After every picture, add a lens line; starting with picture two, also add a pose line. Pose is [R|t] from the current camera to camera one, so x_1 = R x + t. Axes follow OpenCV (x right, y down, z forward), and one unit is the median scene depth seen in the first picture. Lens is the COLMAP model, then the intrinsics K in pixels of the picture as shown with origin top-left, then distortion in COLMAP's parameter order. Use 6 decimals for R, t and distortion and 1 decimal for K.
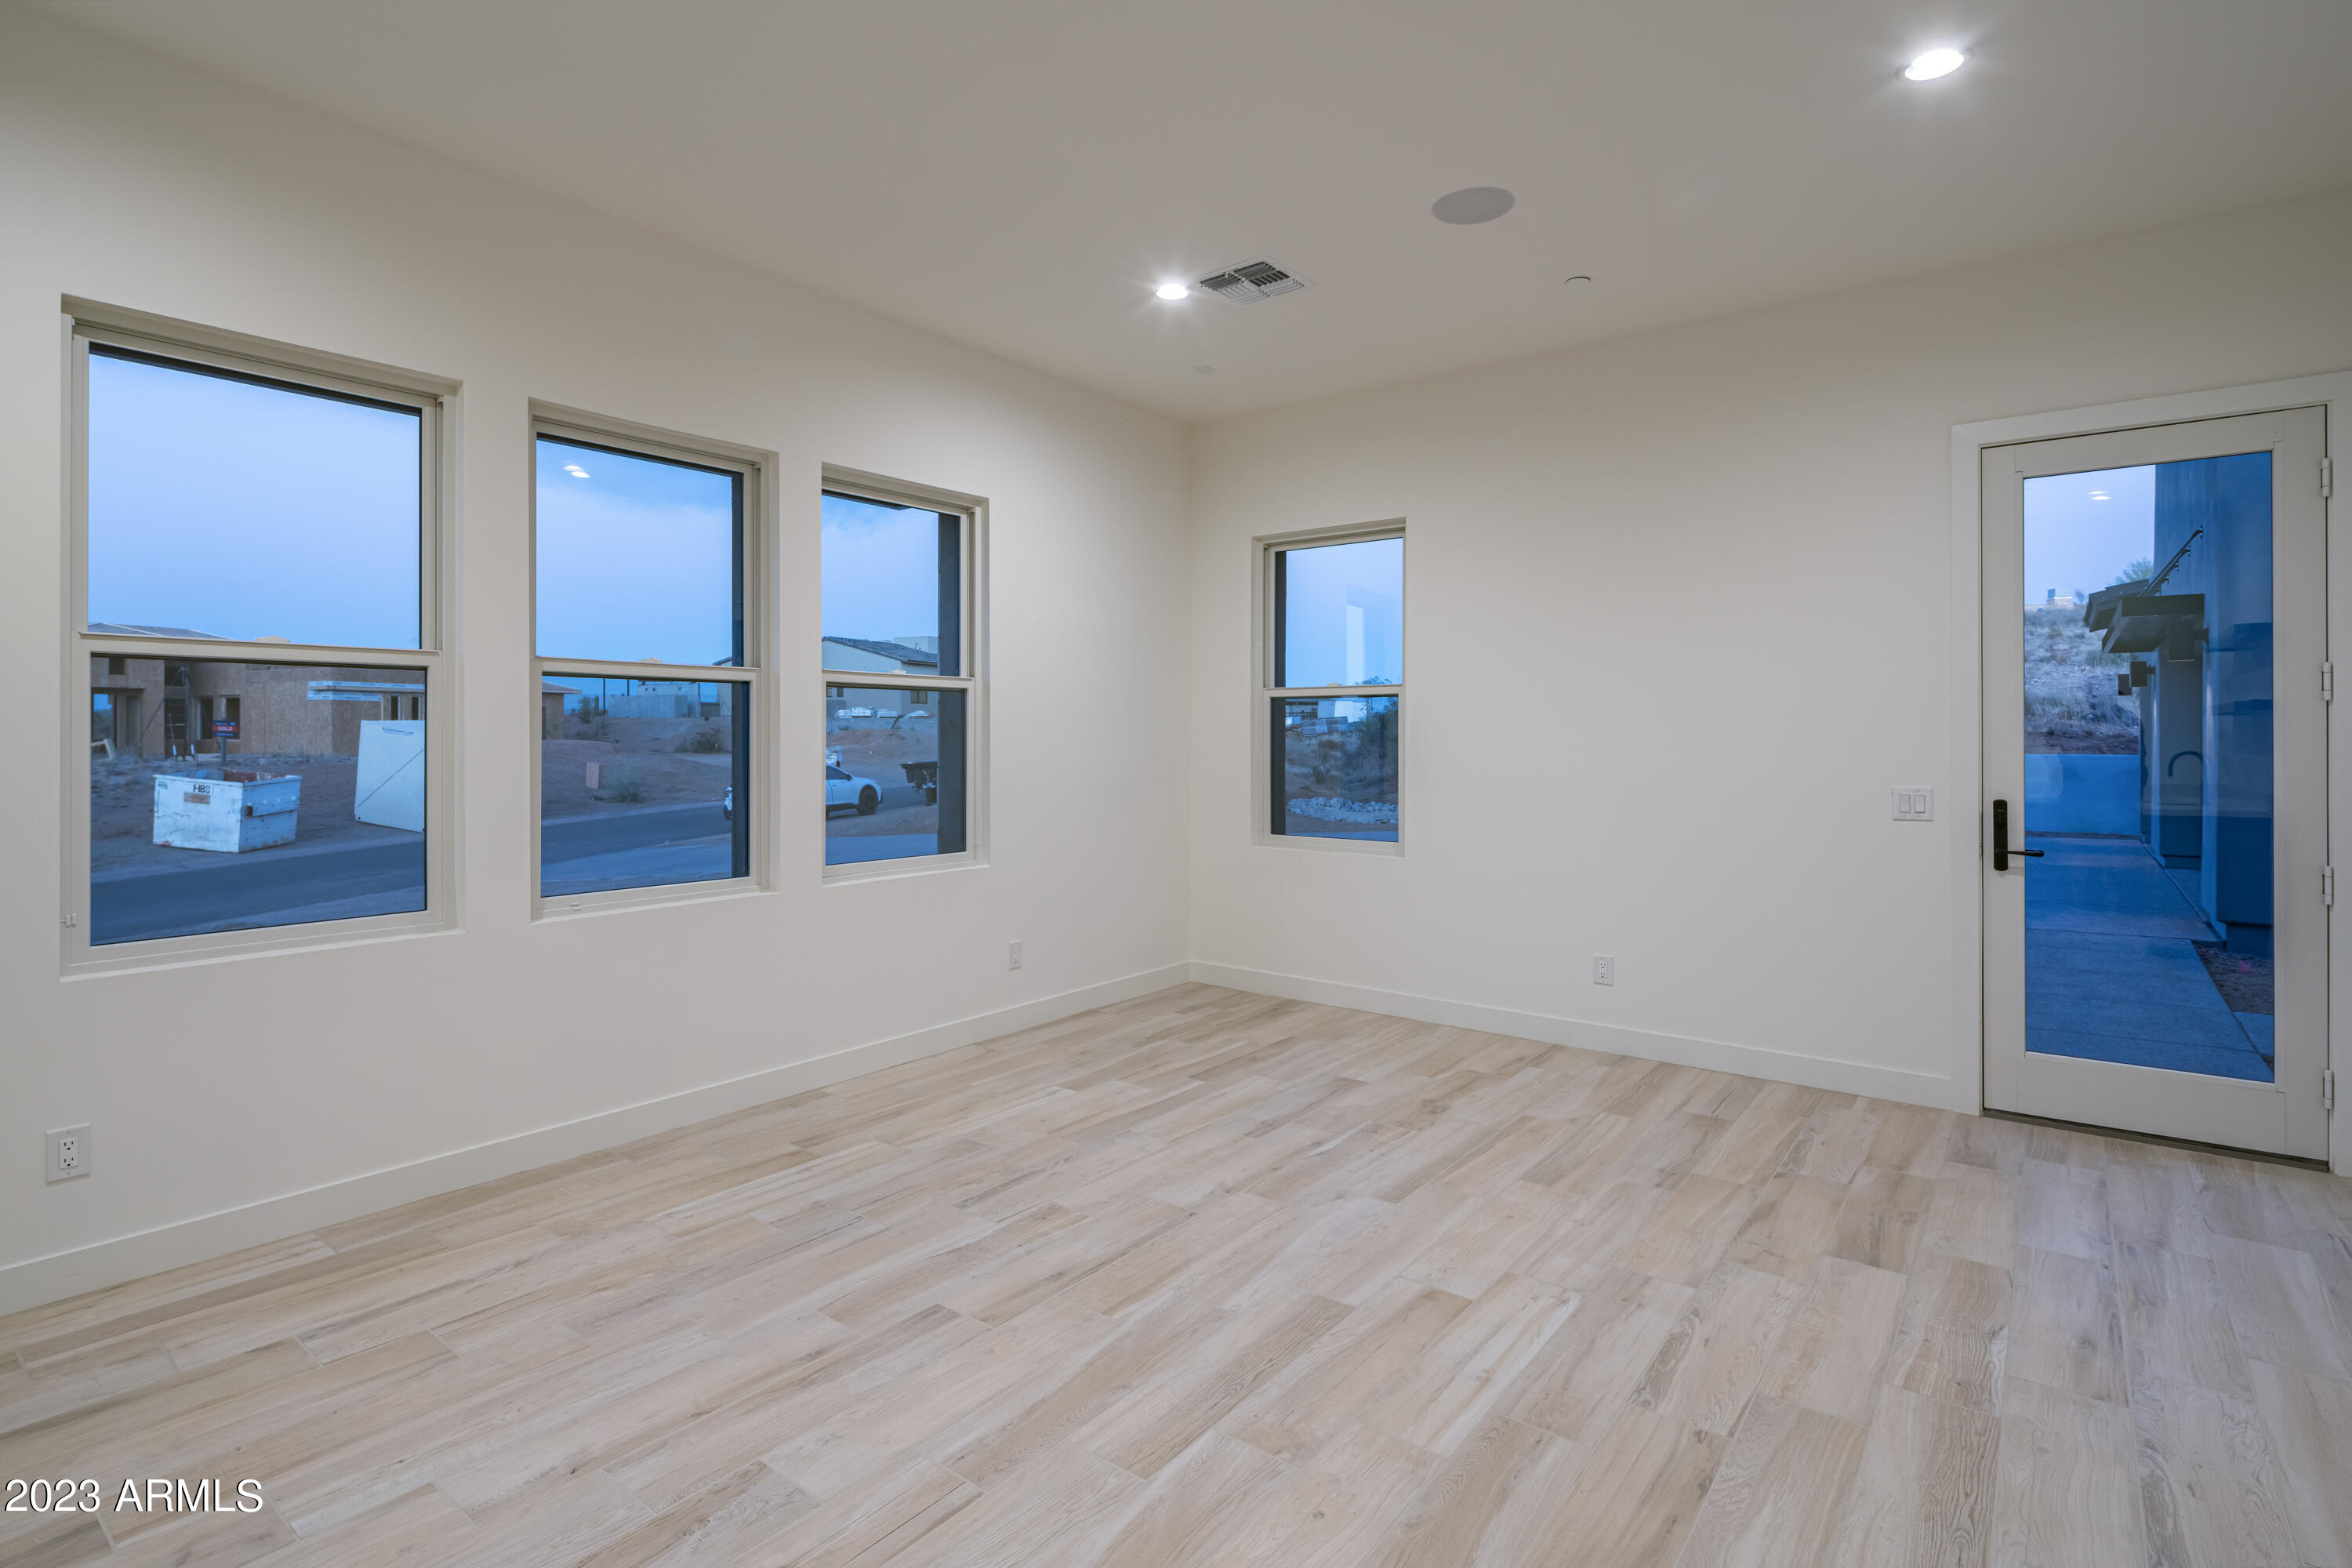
lens RADIAL K [[1133.8, 0, 1154.4], [0, 1133.8, 731.5], [0, 0, 1]] dist [0.000095, -0.000861]
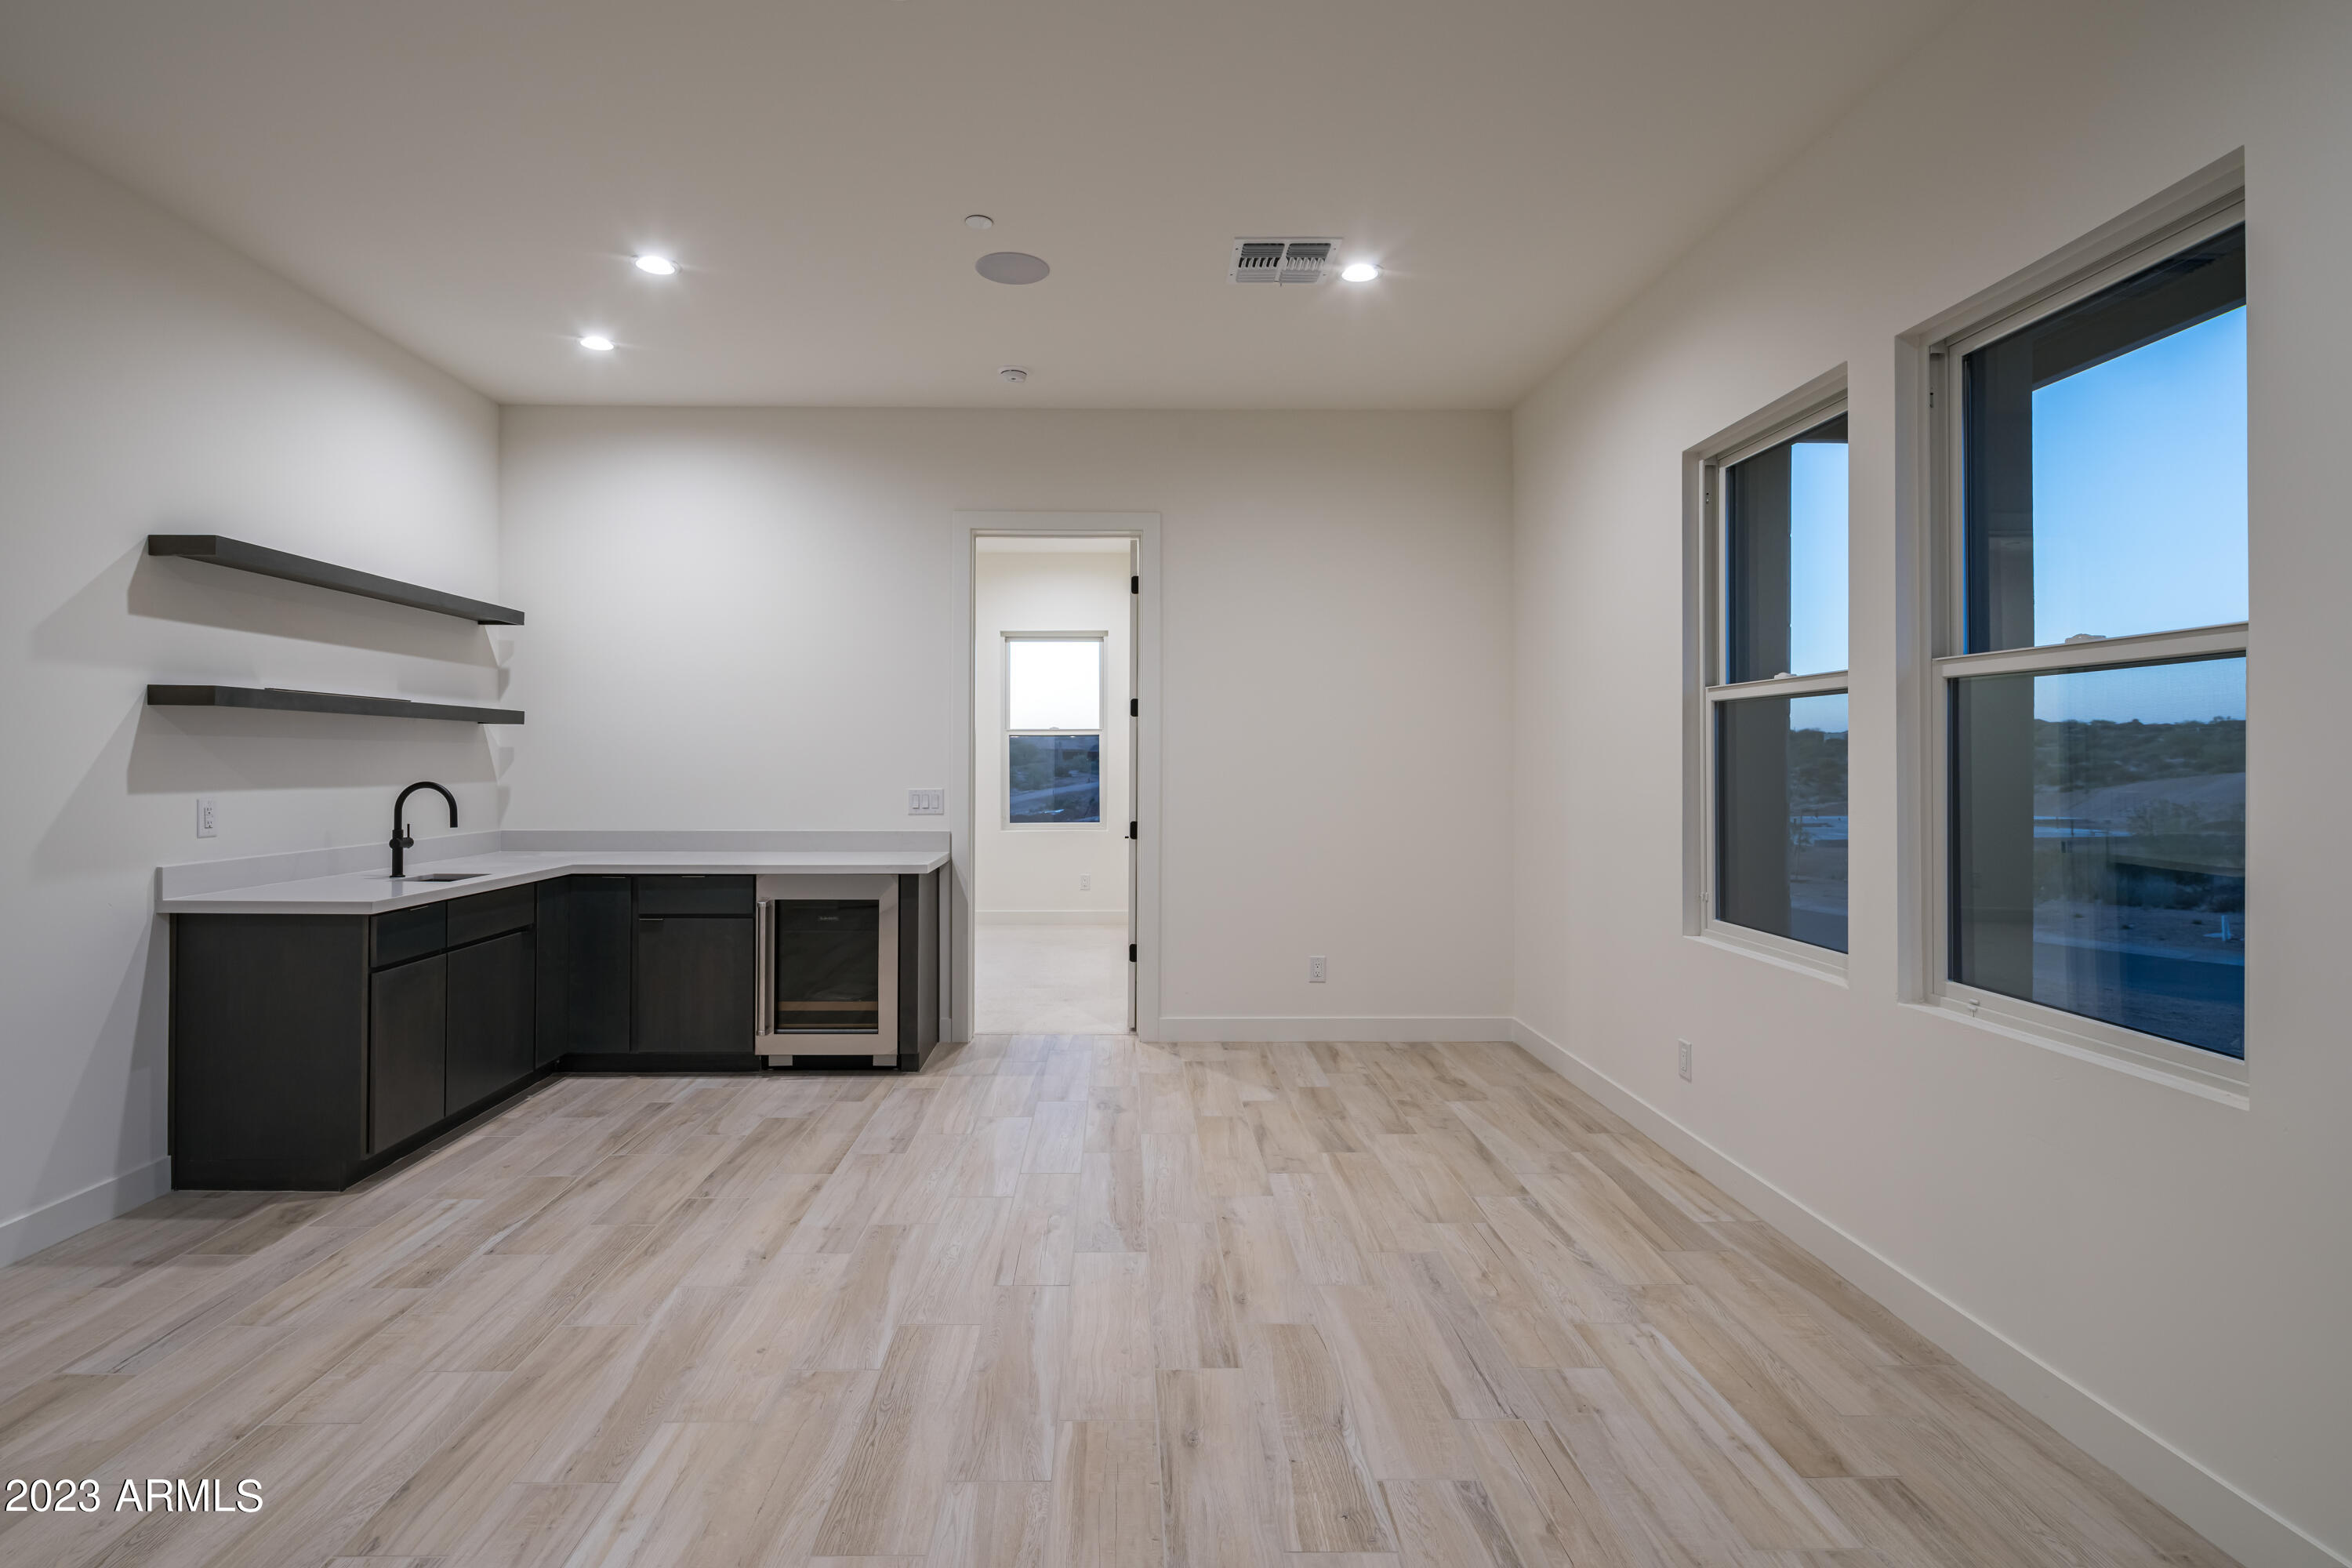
lens RADIAL K [[1133.8, 0, 1172.1], [0, 1133.8, 767.2], [0, 0, 1]] dist [0.000095, -0.000861]
pose [[-0.753240, -0.000152, -0.657746, 0.485948], [-0.000832, 0.999999, 0.000723, 0.001140], [0.657745, 0.001092, -0.753240, 1.712681]]
